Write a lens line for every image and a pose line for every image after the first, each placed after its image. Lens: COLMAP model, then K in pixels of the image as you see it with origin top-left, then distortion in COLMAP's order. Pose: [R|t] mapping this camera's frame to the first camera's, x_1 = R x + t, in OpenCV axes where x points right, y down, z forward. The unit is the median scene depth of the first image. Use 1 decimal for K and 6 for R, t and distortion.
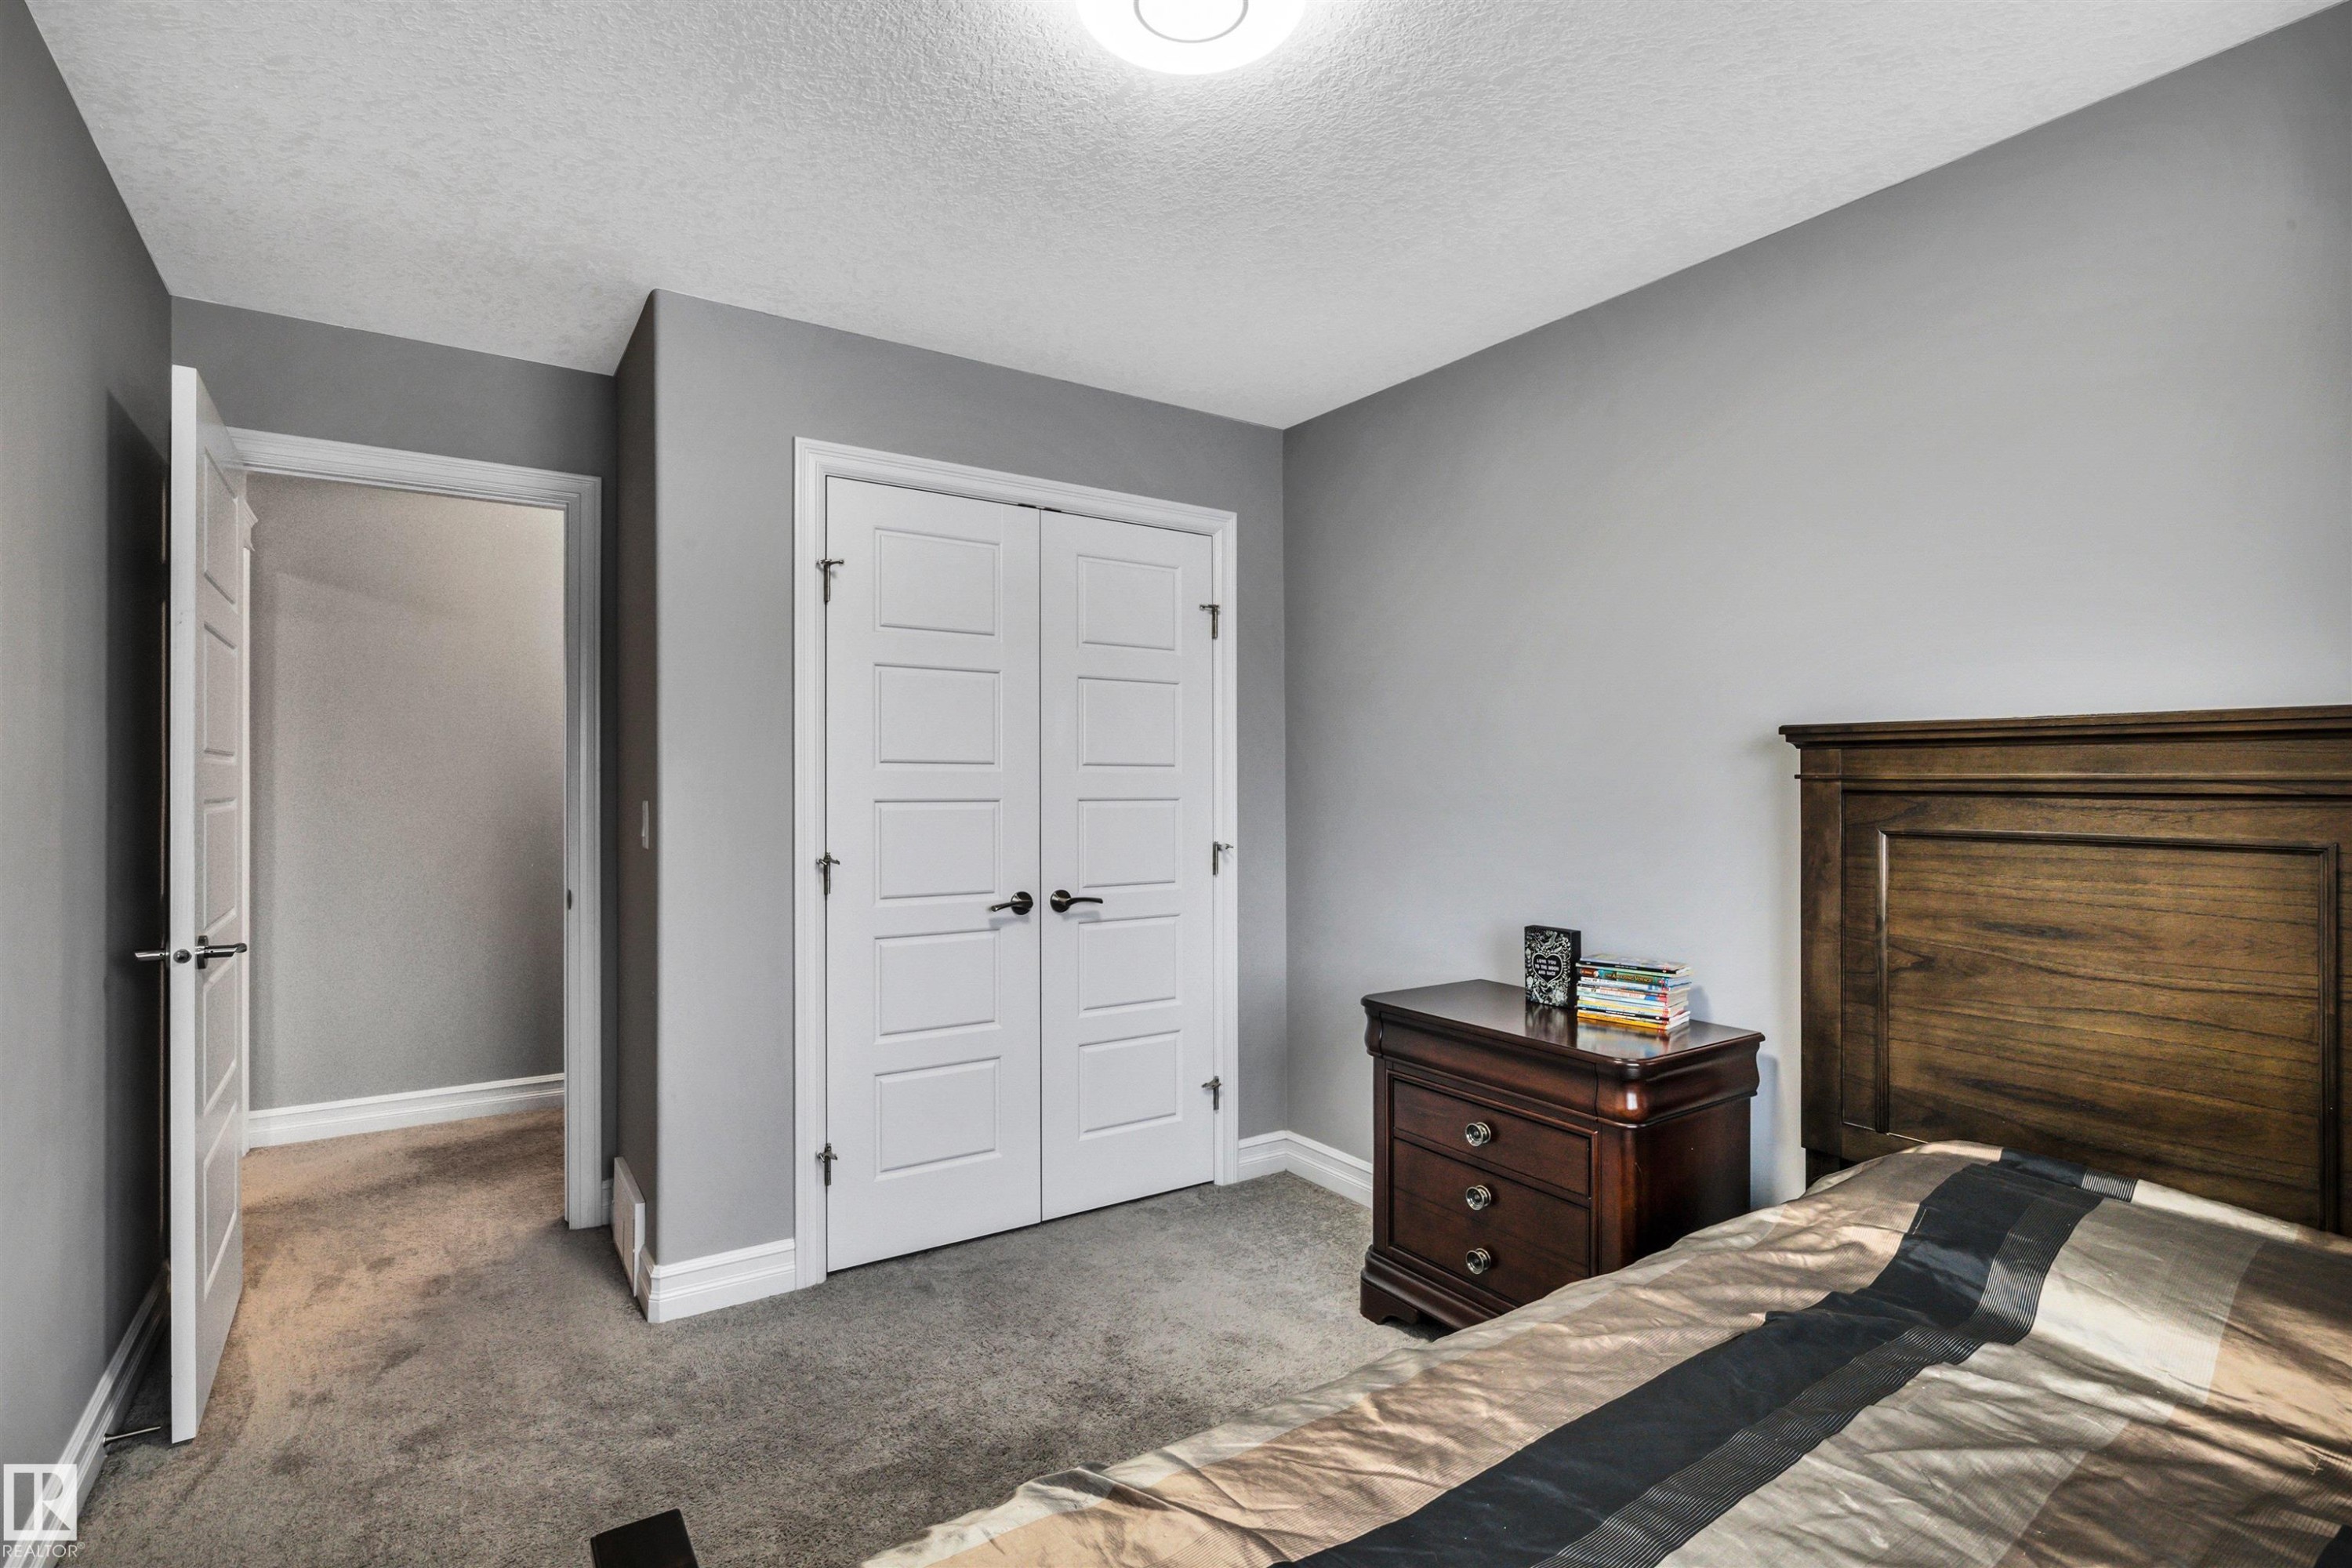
lens RADIAL K [[1136.4, 0, 1179.5], [0, 1136.4, 777.7], [0, 0, 1]] dist [-0.005408, 0.000779]
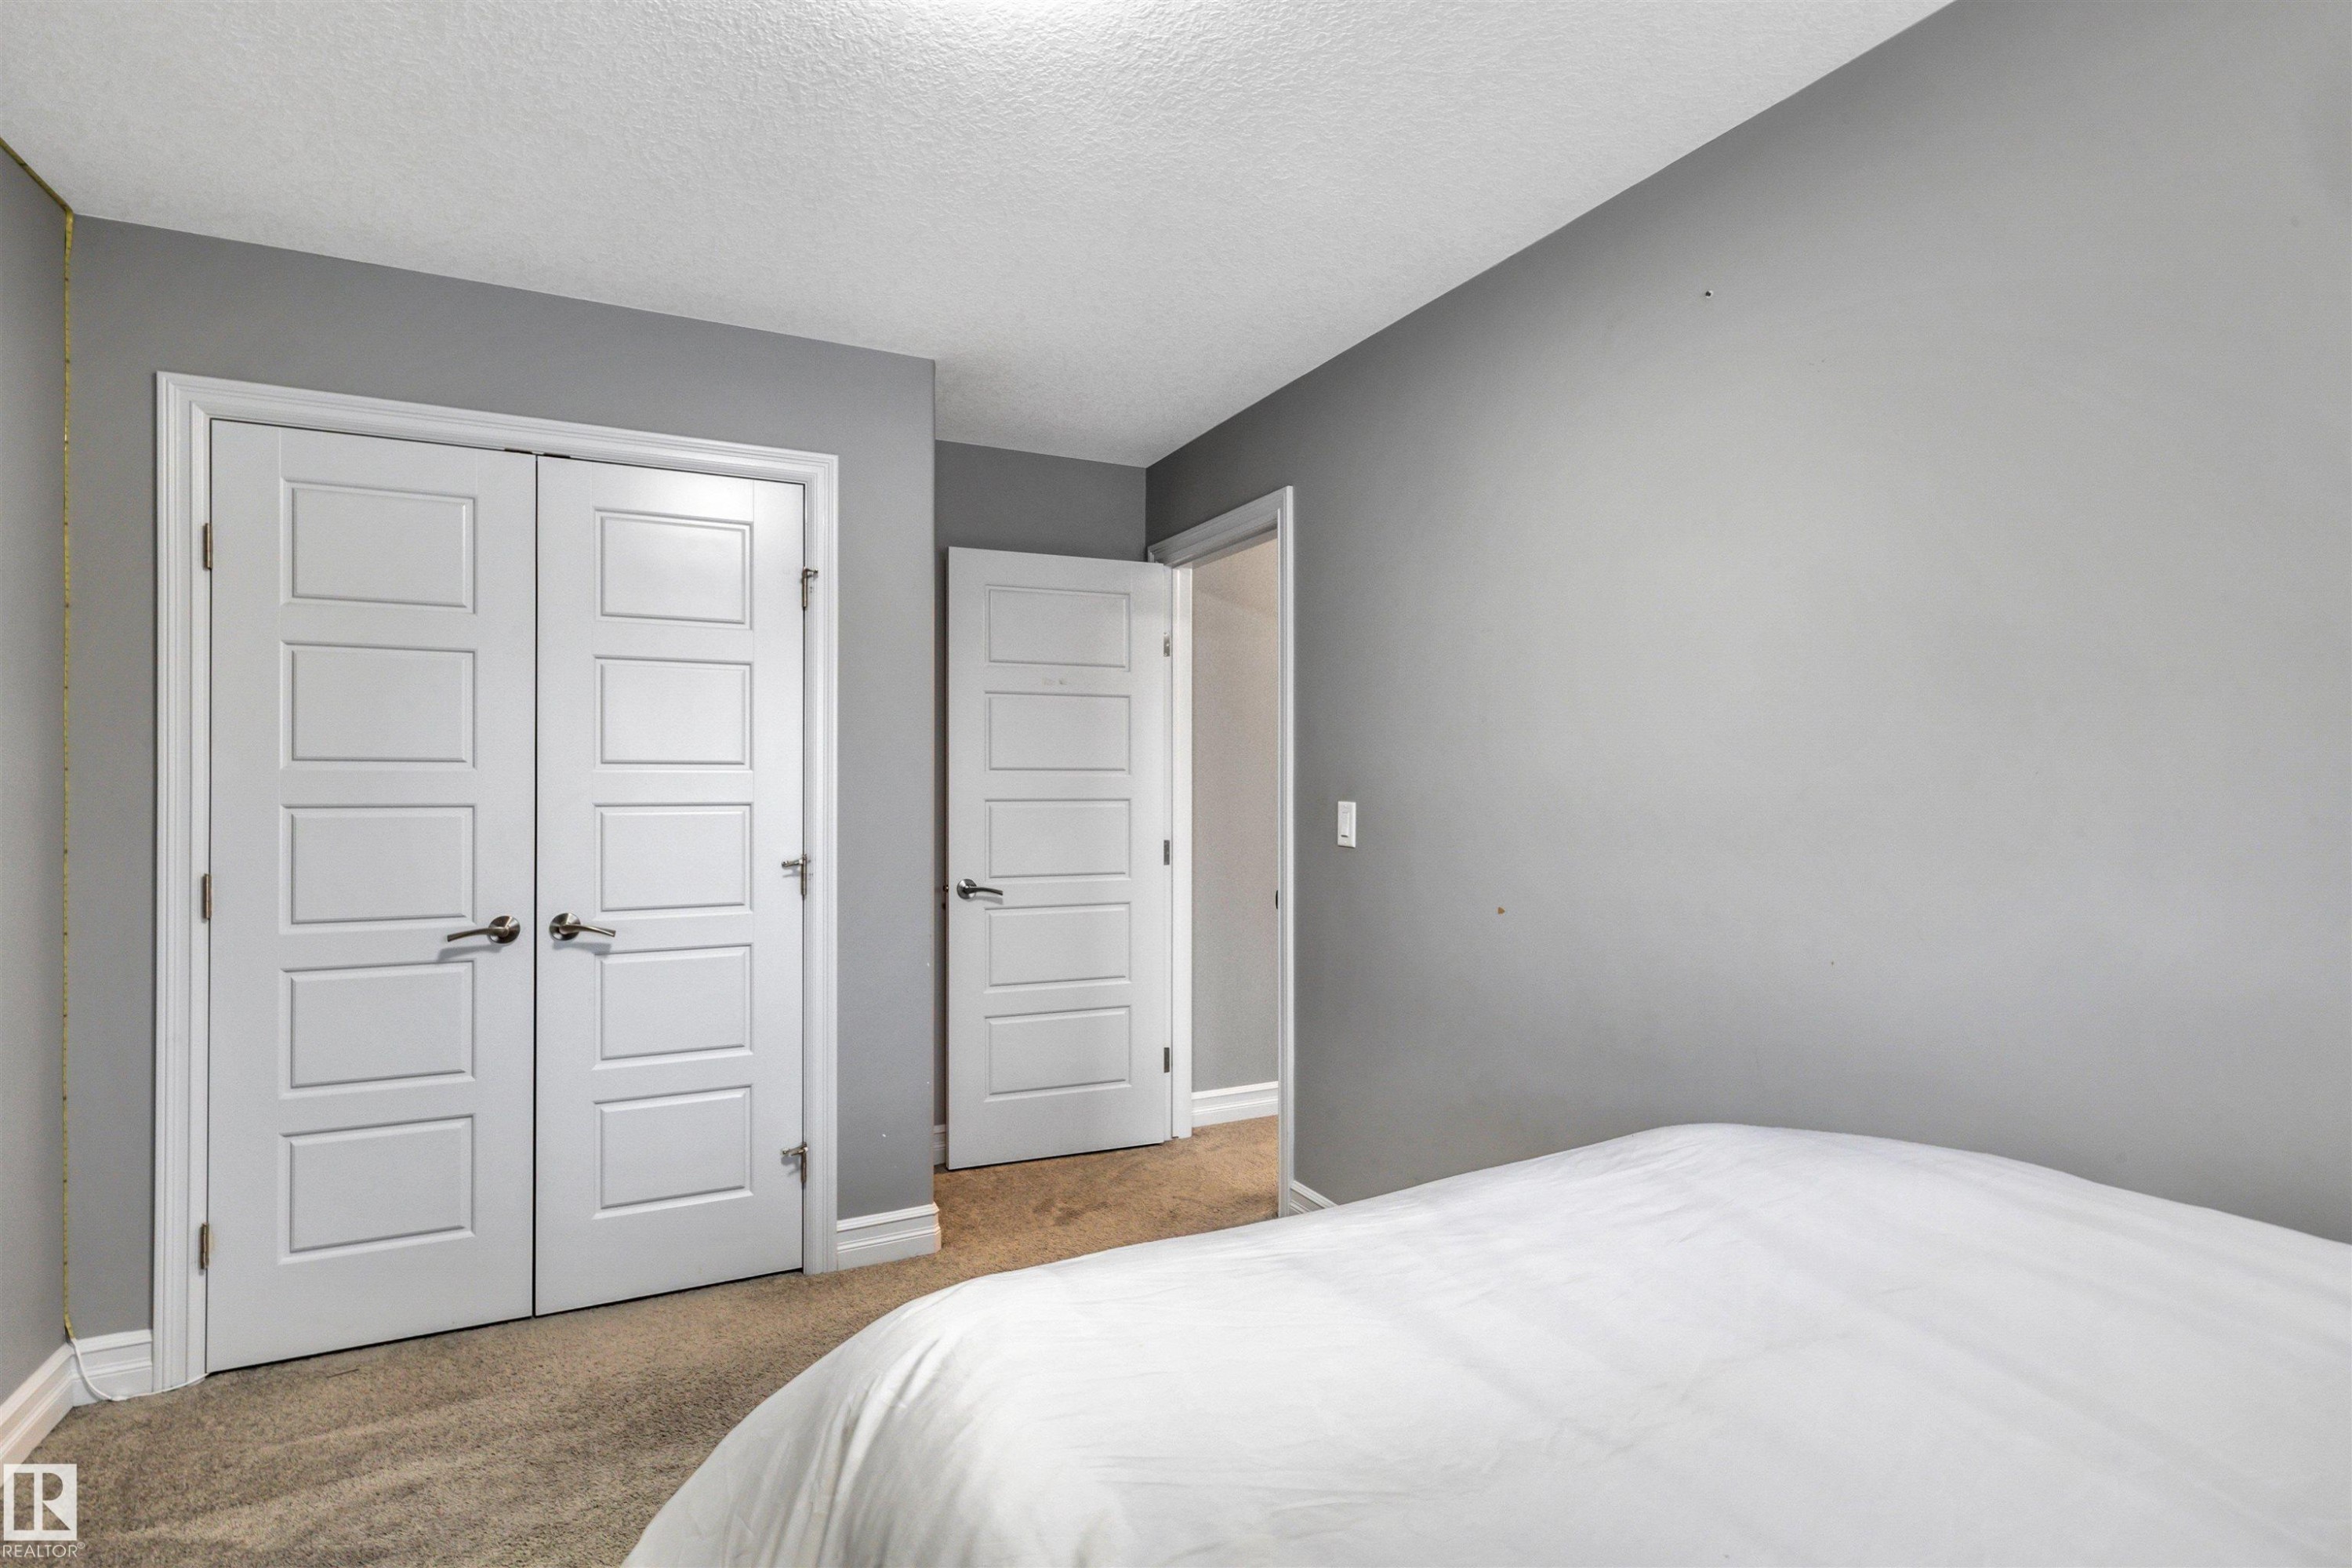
lens RADIAL K [[1072.3, 0, 1169.7], [0, 1072.3, 786.1], [0, 0, 1]] dist [0.000312, -0.000034]
pose [[0.989484, 0.009334, -0.144340, 0.433170], [-0.009236, 0.999956, 0.001354, -0.000222], [0.144346, -0.000006, 0.989527, 0.283052]]
